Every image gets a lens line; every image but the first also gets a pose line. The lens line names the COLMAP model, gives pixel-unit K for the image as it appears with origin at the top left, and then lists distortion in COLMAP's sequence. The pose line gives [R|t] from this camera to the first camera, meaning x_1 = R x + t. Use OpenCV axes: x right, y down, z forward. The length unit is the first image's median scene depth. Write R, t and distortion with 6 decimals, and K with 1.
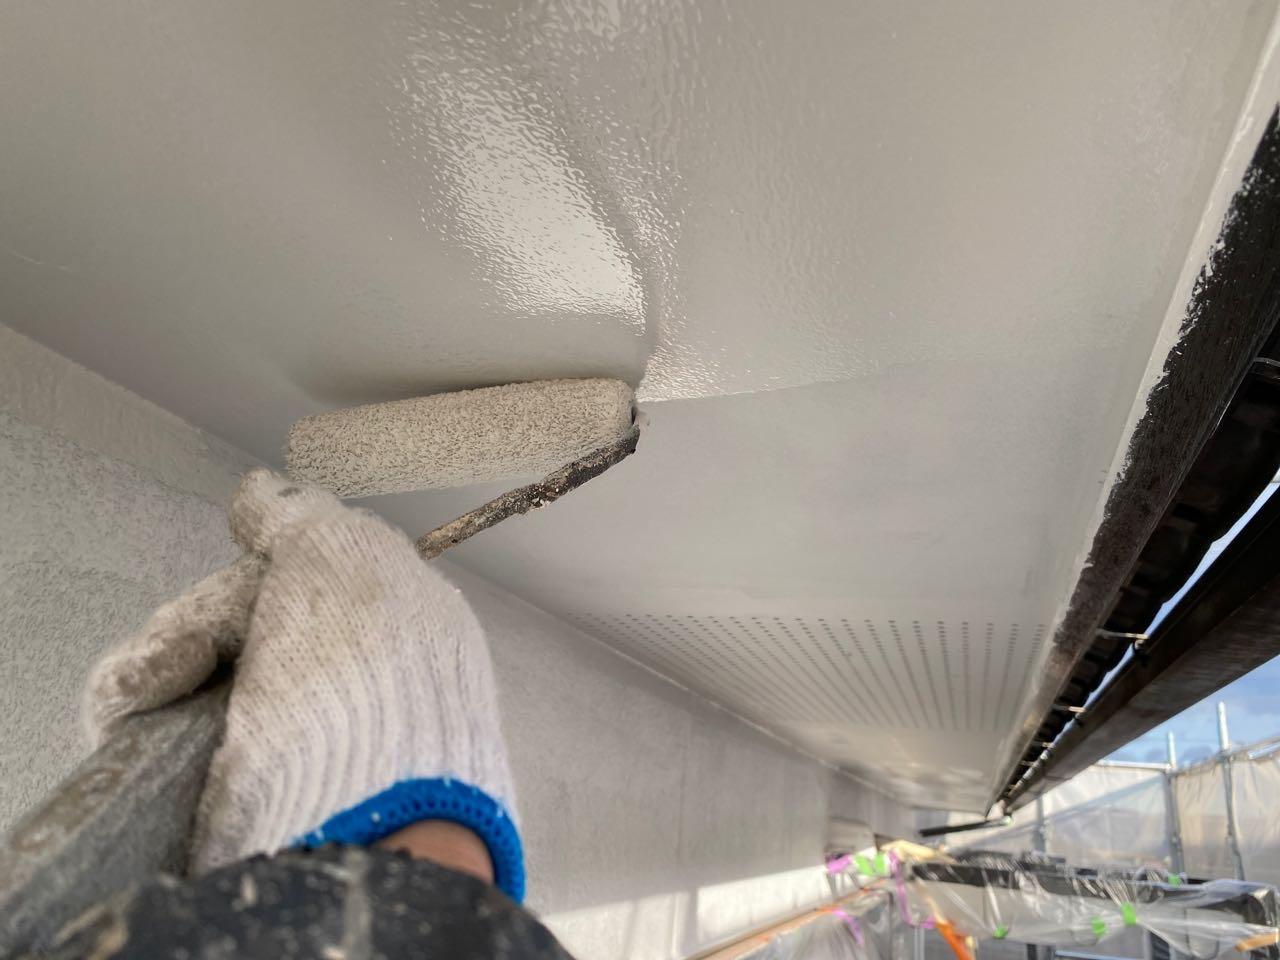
lens RADIAL K [[992.6, 0, 647.0], [0, 992.6, 458.0], [0, 0, 1]] dist [0.011133, -0.002977]
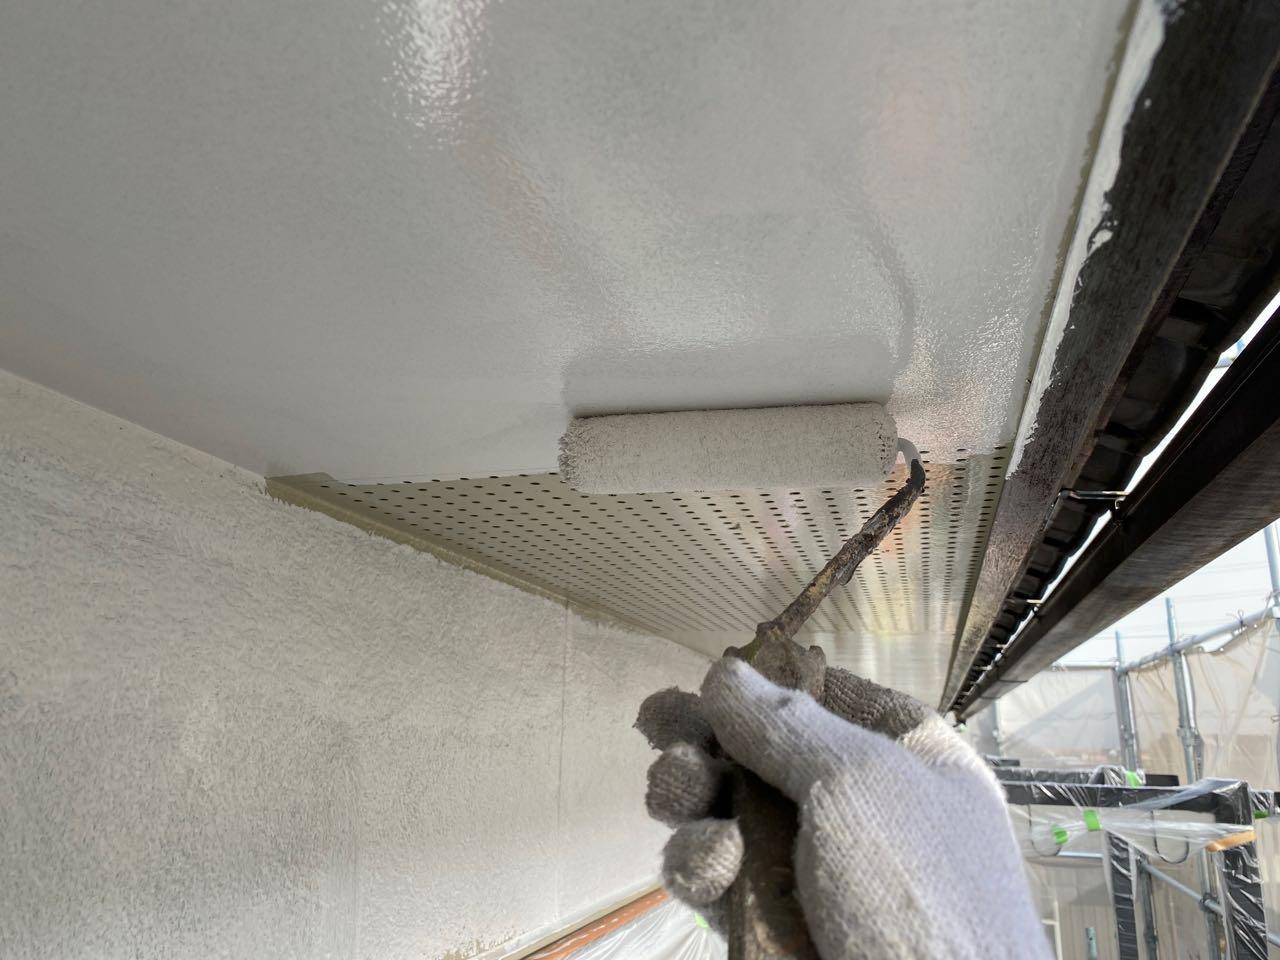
lens RADIAL K [[992.6, 0, 647.0], [0, 992.6, 458.0], [0, 0, 1]] dist [0.011133, -0.002977]
pose [[0.997702, -0.049532, 0.046221, 0.049125], [0.046333, 0.996616, 0.067898, 0.044737], [-0.049427, -0.065600, 0.996621, 0.132389]]
